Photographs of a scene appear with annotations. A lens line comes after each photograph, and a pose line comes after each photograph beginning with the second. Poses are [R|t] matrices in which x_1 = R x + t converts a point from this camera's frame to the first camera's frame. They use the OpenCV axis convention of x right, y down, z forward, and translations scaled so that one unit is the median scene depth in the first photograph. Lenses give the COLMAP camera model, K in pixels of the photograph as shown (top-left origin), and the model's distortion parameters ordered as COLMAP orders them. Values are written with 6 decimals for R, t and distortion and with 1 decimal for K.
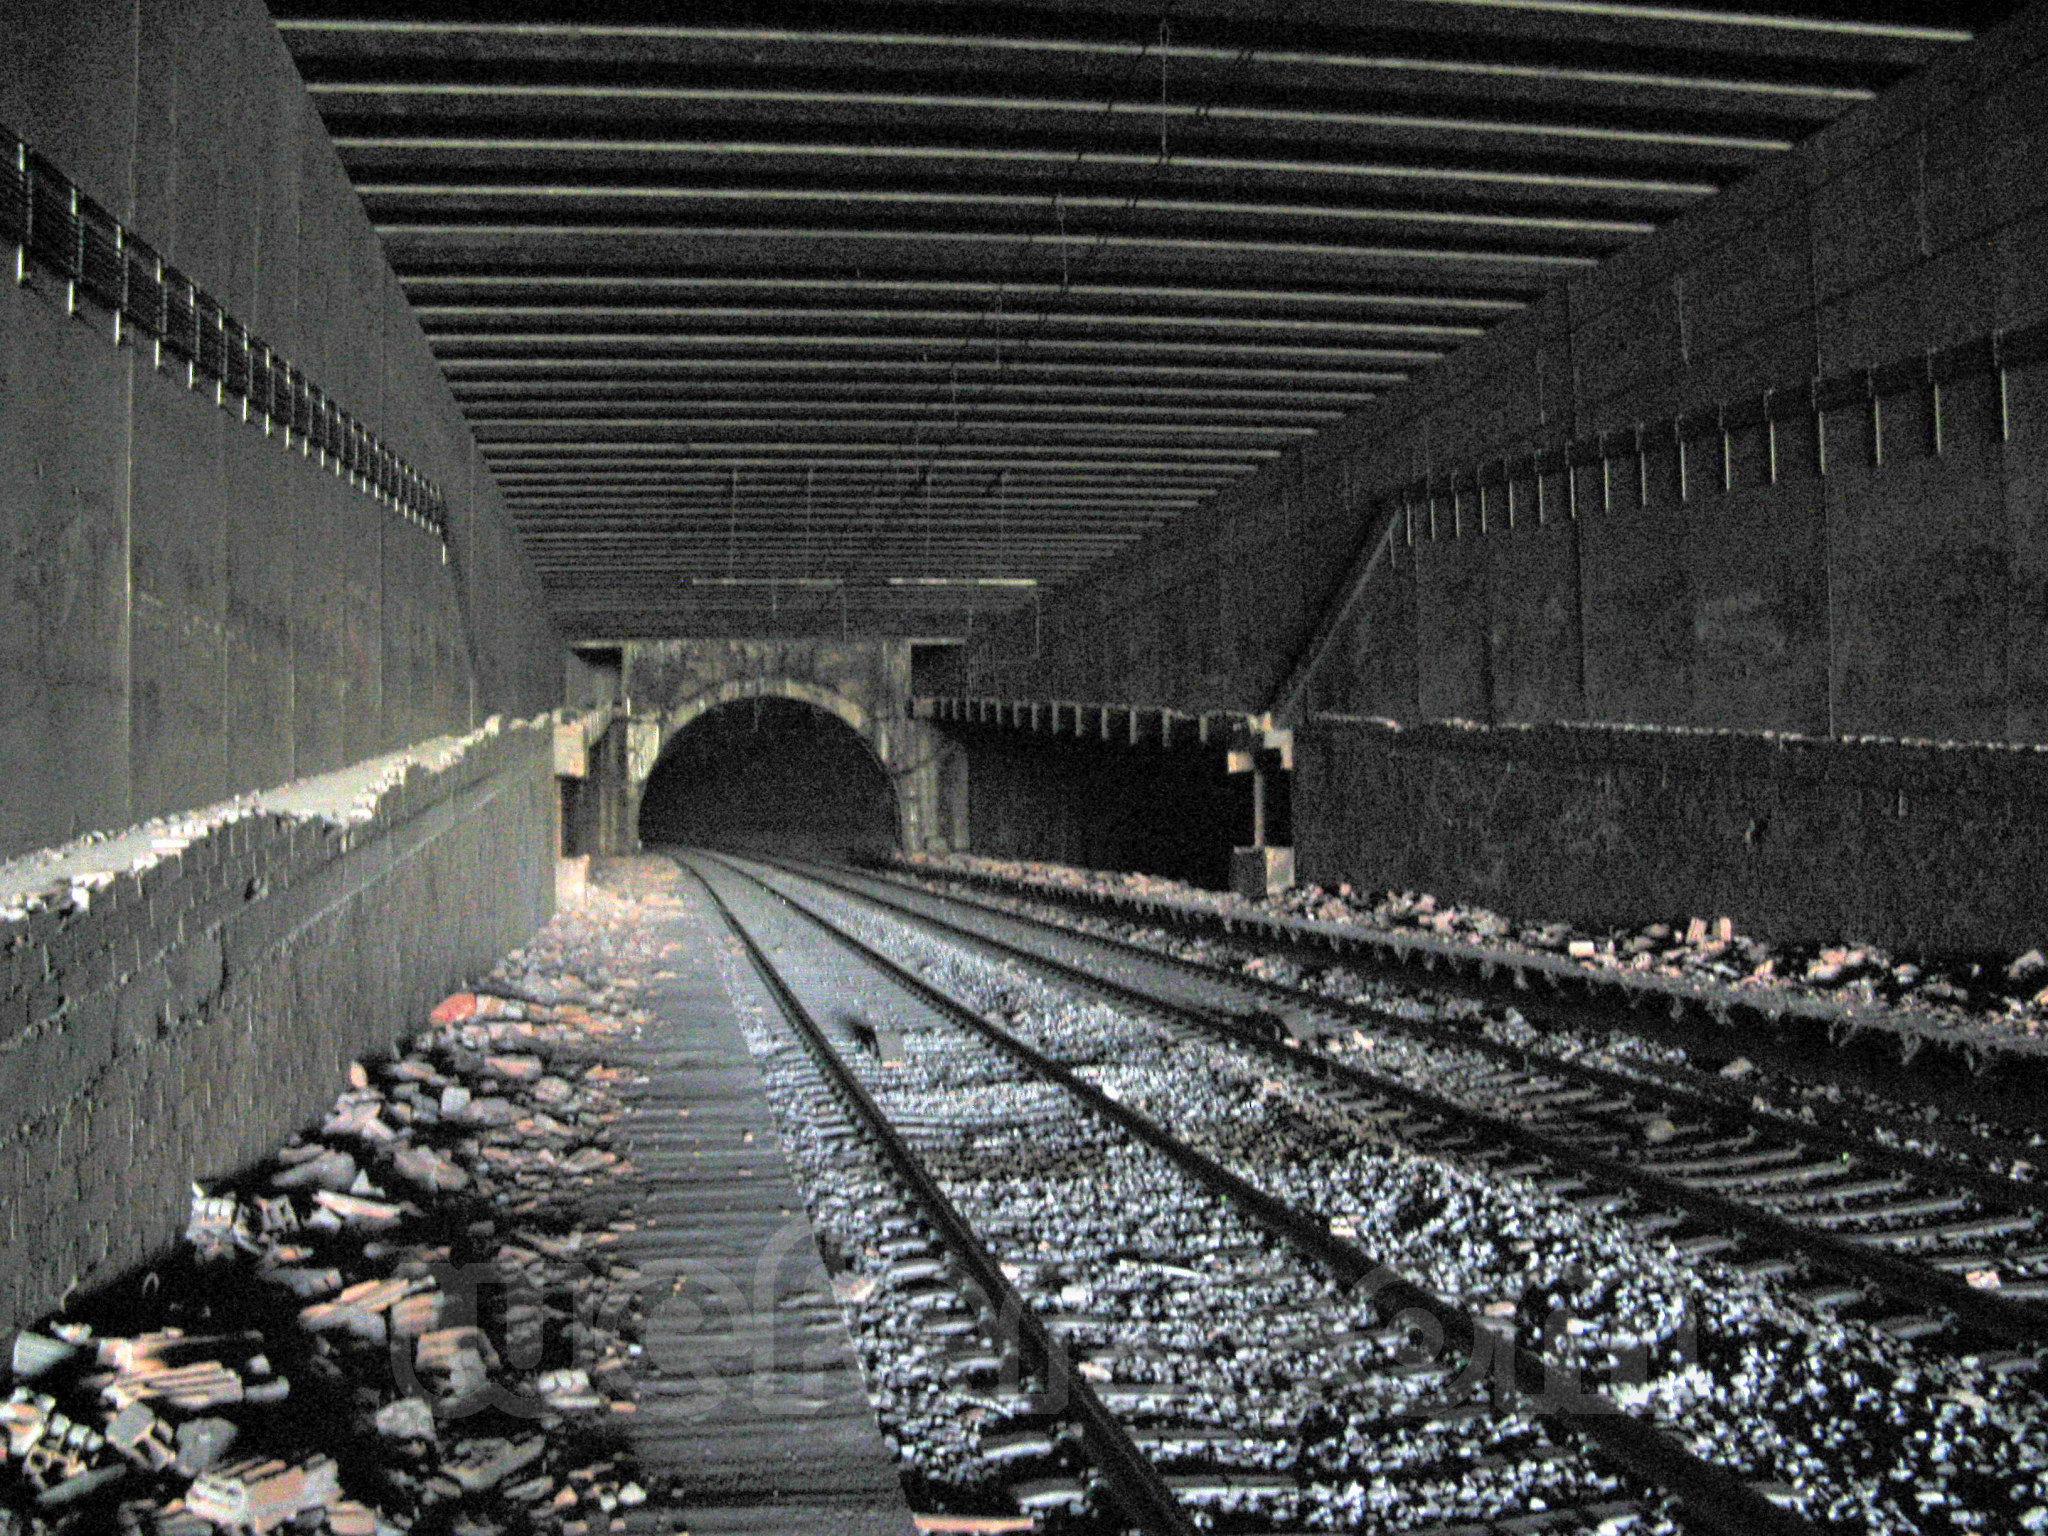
lens RADIAL K [[2065.0, 0, 1024.6], [0, 2065.0, 772.4], [0, 0, 1]] dist [-0.097563, 0.000000]
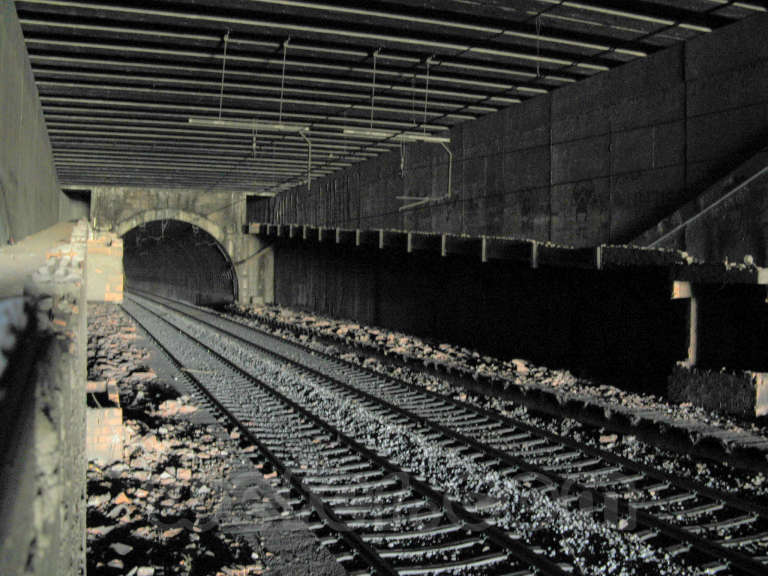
lens RADIAL K [[774.4, 0, 383.0], [0, 774.4, 285.7], [0, 0, 1]] dist [-0.097563, 0.000000]
pose [[0.981095, 0.021978, 0.192273, -0.067122], [-0.029507, 0.998902, 0.036383, -0.007902], [-0.191263, -0.041369, 0.980667, 0.273345]]
